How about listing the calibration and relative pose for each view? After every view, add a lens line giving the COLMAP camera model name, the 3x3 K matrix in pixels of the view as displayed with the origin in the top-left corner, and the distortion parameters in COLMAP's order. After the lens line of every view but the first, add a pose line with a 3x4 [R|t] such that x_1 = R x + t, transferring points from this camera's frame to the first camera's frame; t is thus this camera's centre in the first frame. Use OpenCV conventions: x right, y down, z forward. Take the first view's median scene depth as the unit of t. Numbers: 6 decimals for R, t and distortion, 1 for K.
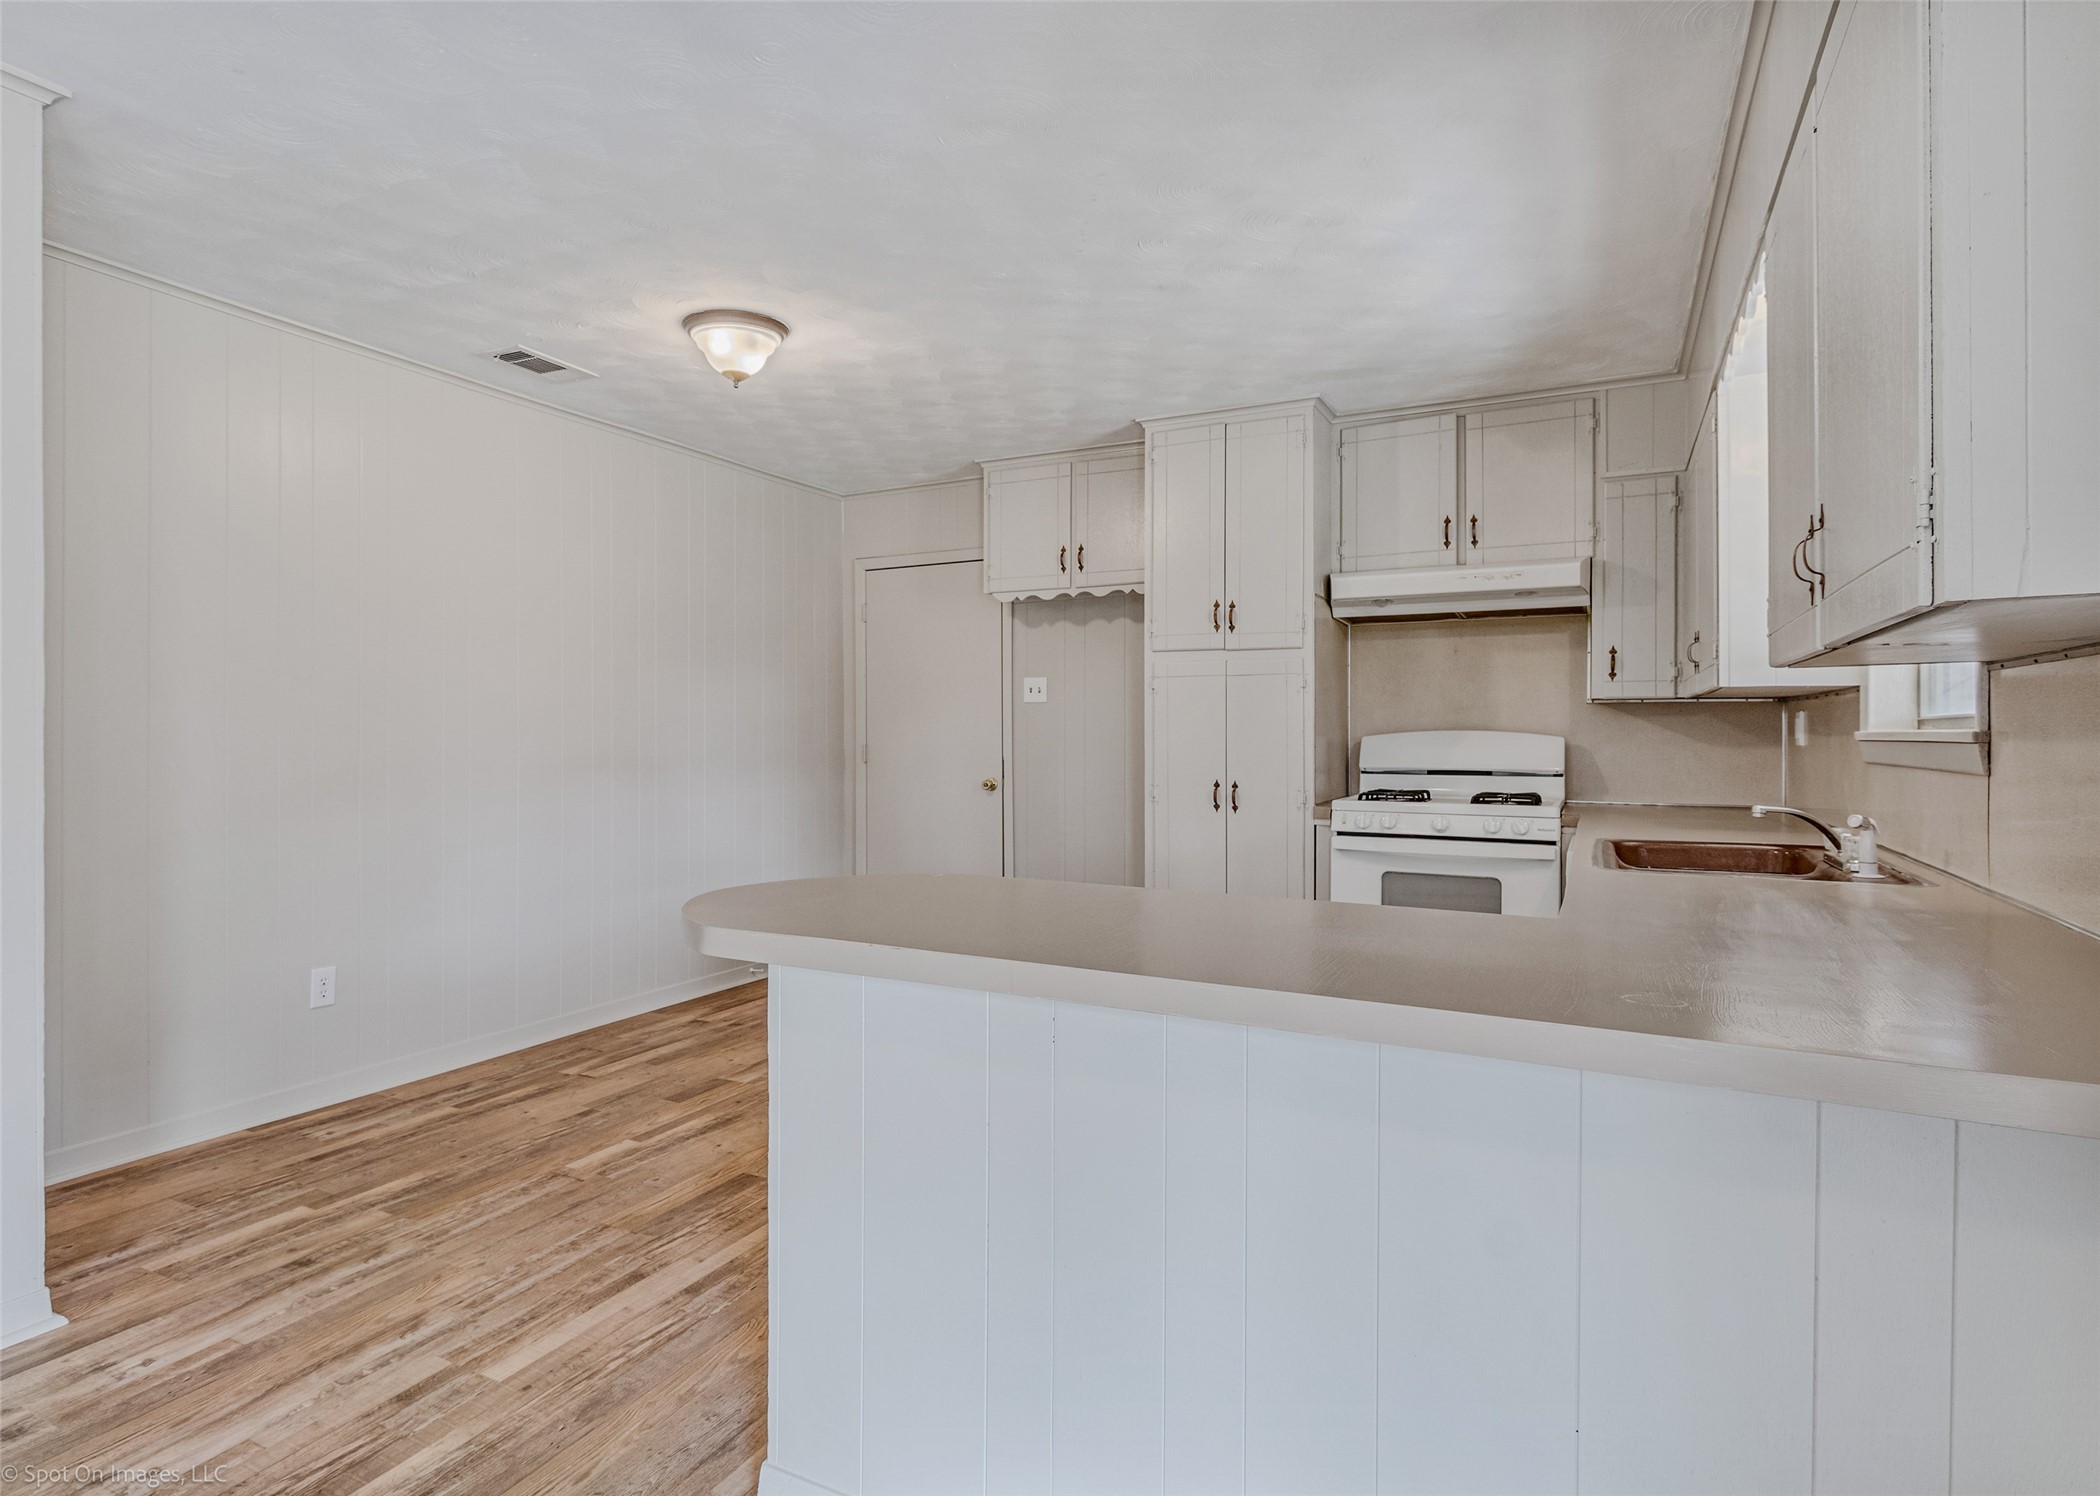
lens RADIAL K [[1136.4, 0, 990.8], [0, 1136.4, 739.6], [0, 0, 1]] dist [-0.000244, 0.000249]
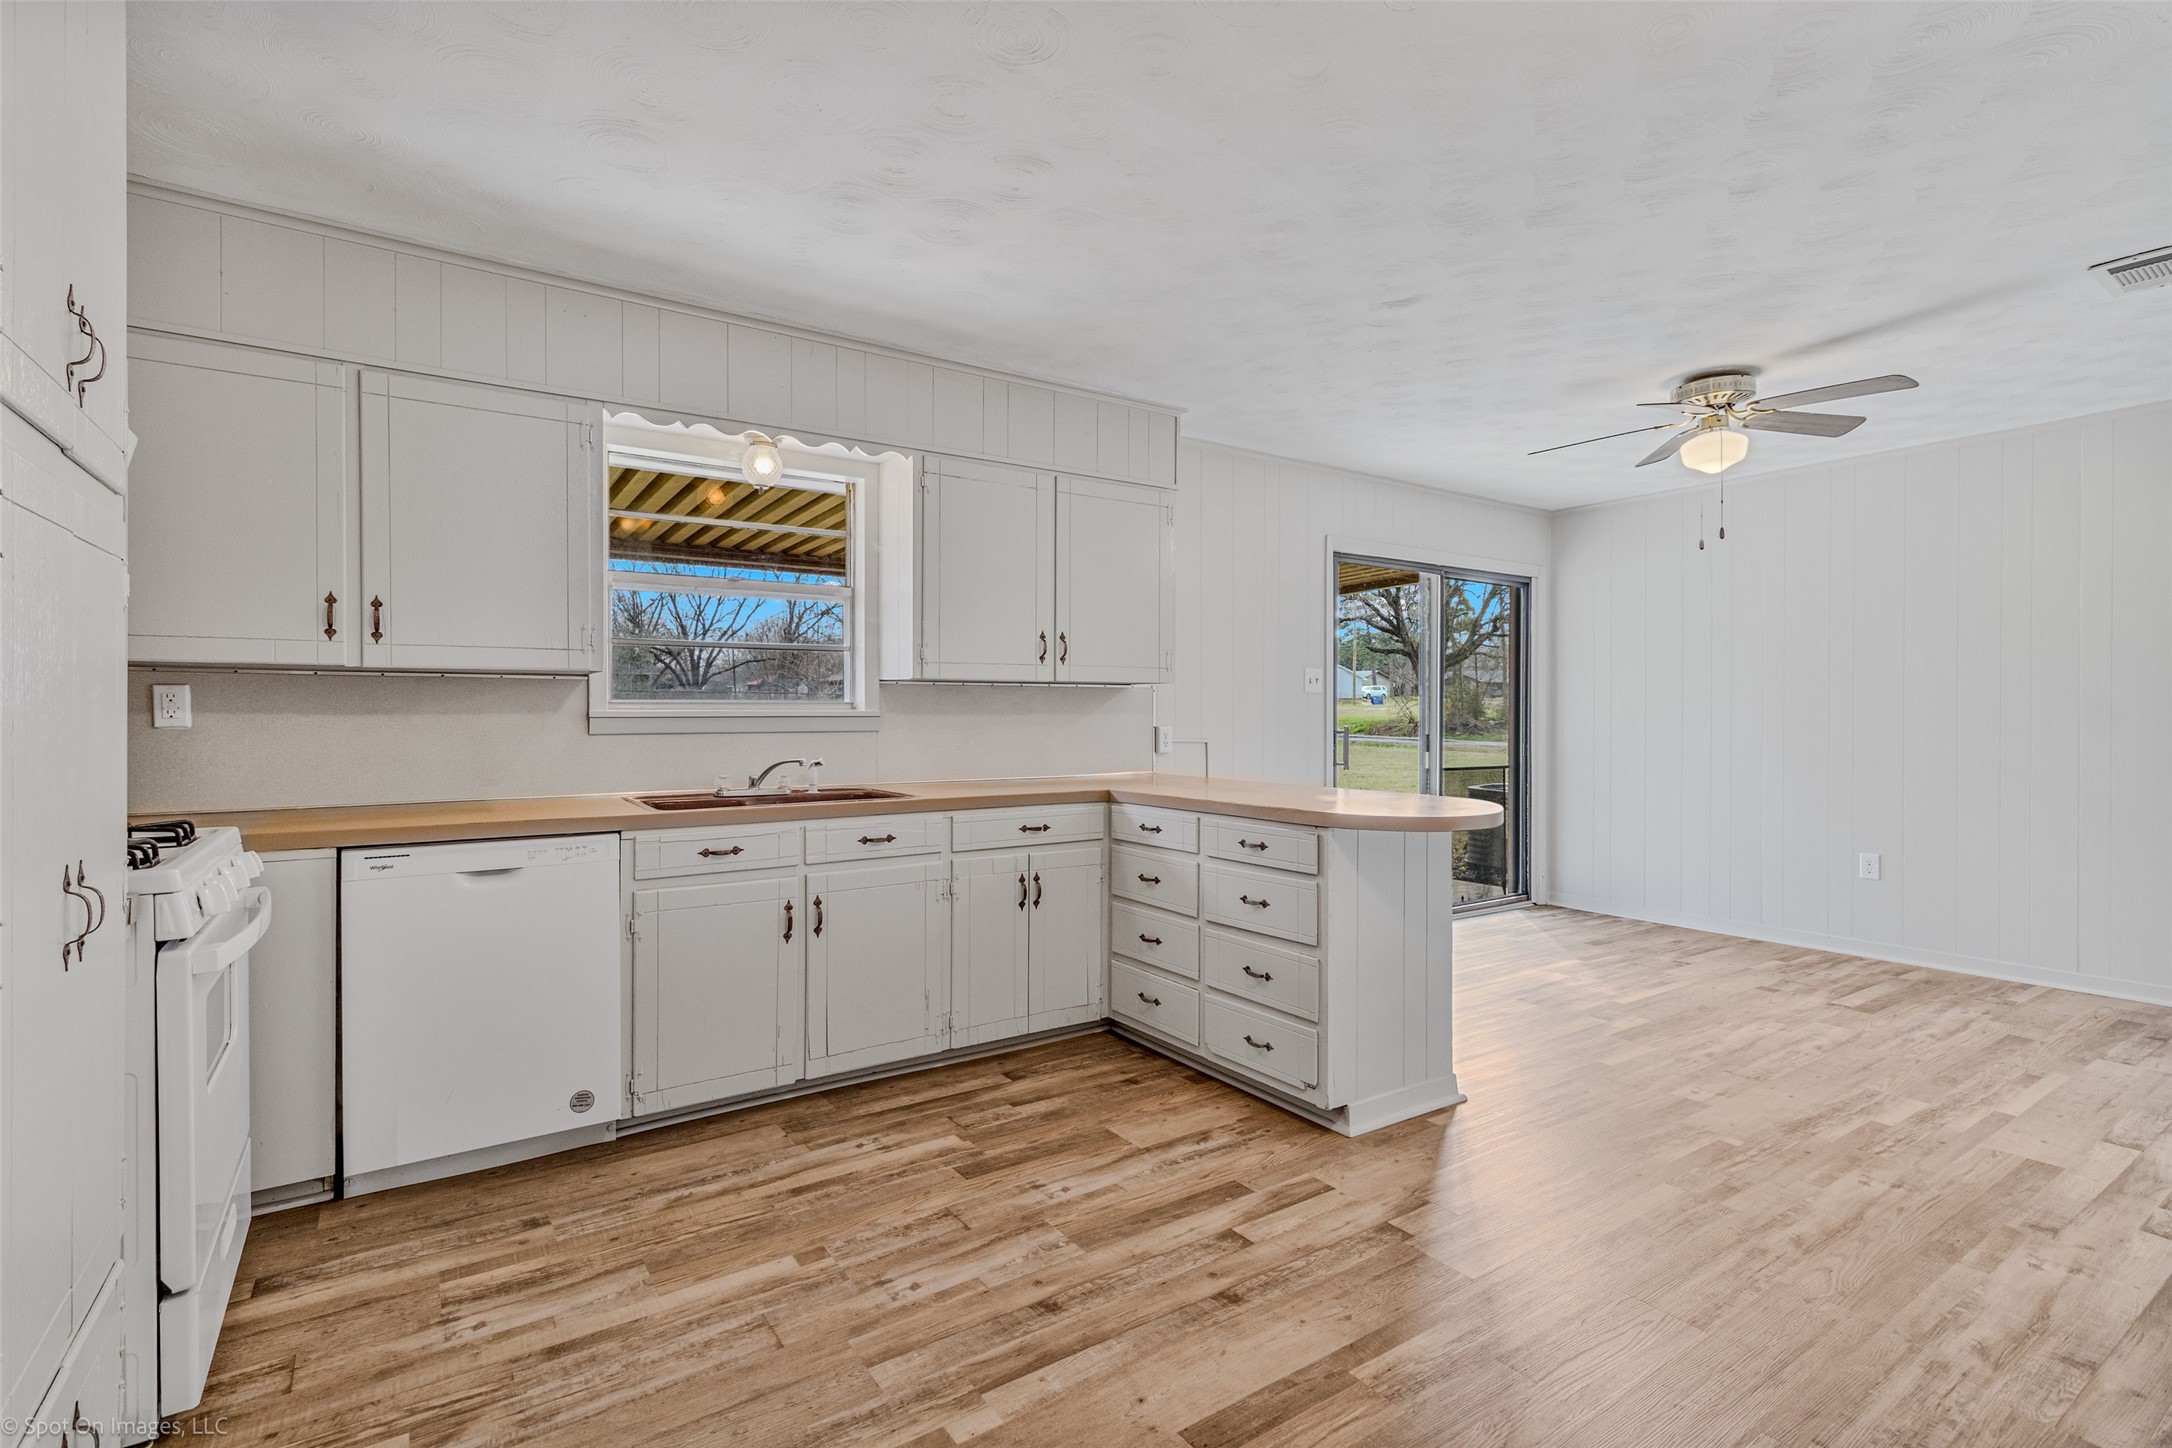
lens RADIAL K [[1010.8, 0, 1090.2], [0, 1010.8, 720.6], [0, 0, 1]] dist [0.008417, 0.000143]
pose [[-0.886435, -0.008834, 0.462768, -0.228170], [-0.000922, 0.999850, 0.017322, -0.013387], [-0.462851, 0.014928, -0.886310, 1.457963]]
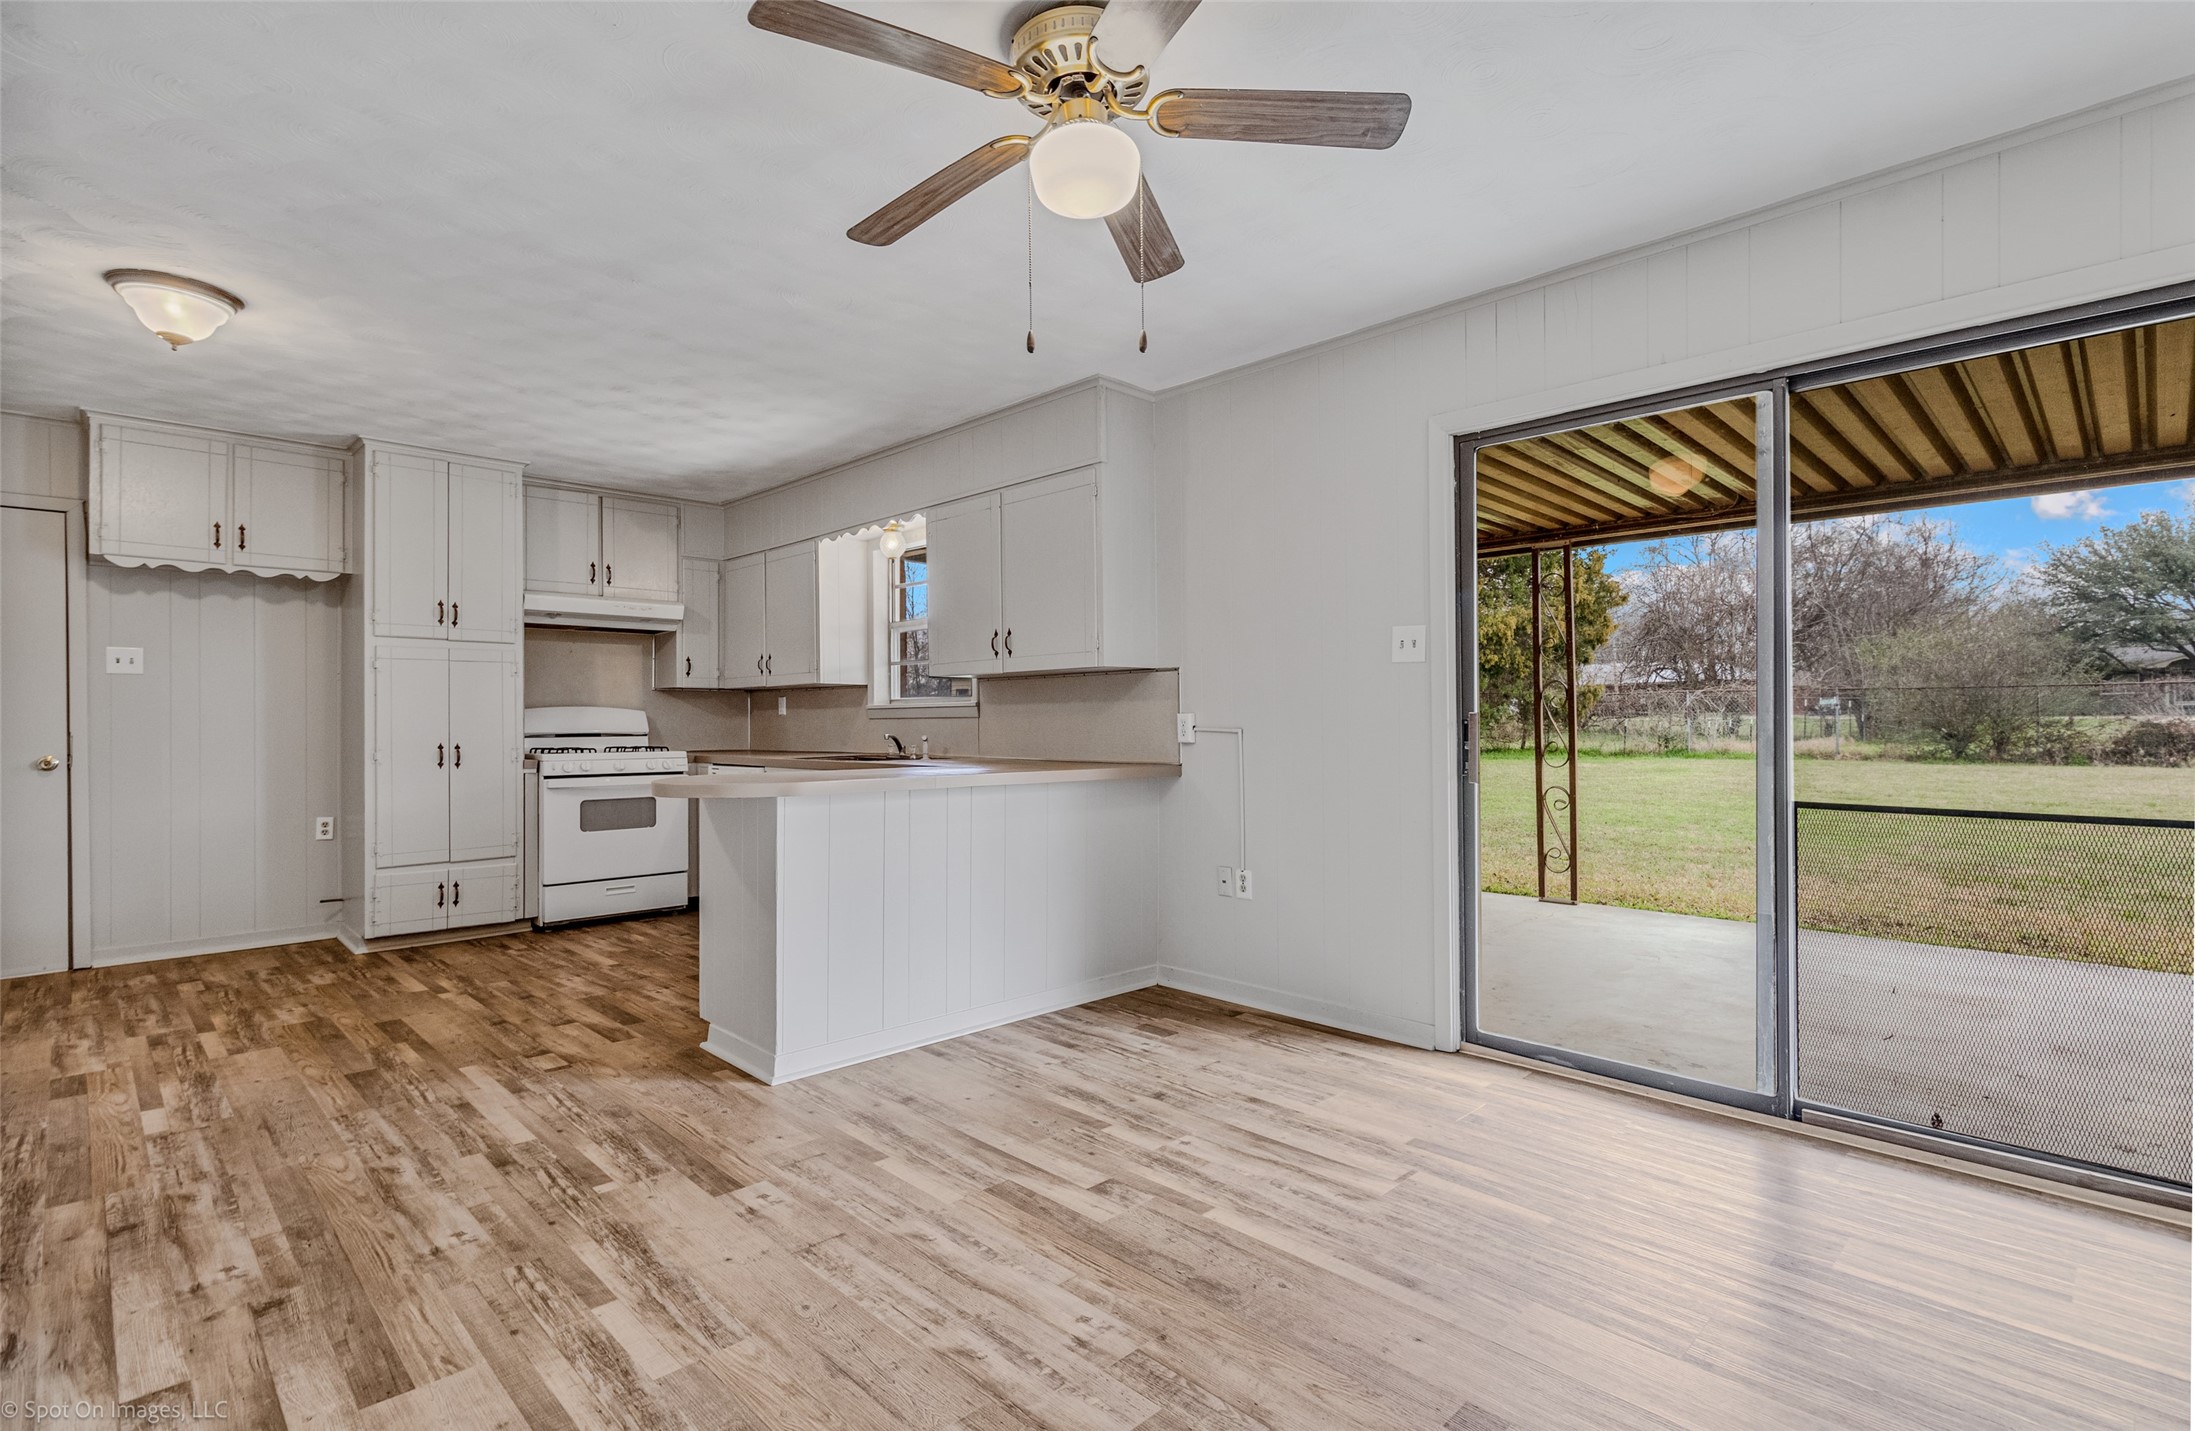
lens RADIAL K [[1032.4, 0, 1105.5], [0, 1032.4, 722.1], [0, 0, 1]] dist [0.006346, -0.000008]
pose [[0.290241, -0.002198, 0.956951, -0.889838], [0.011411, 0.999934, -0.001164, 0.028719], [-0.956886, 0.011257, 0.290247, -0.046092]]
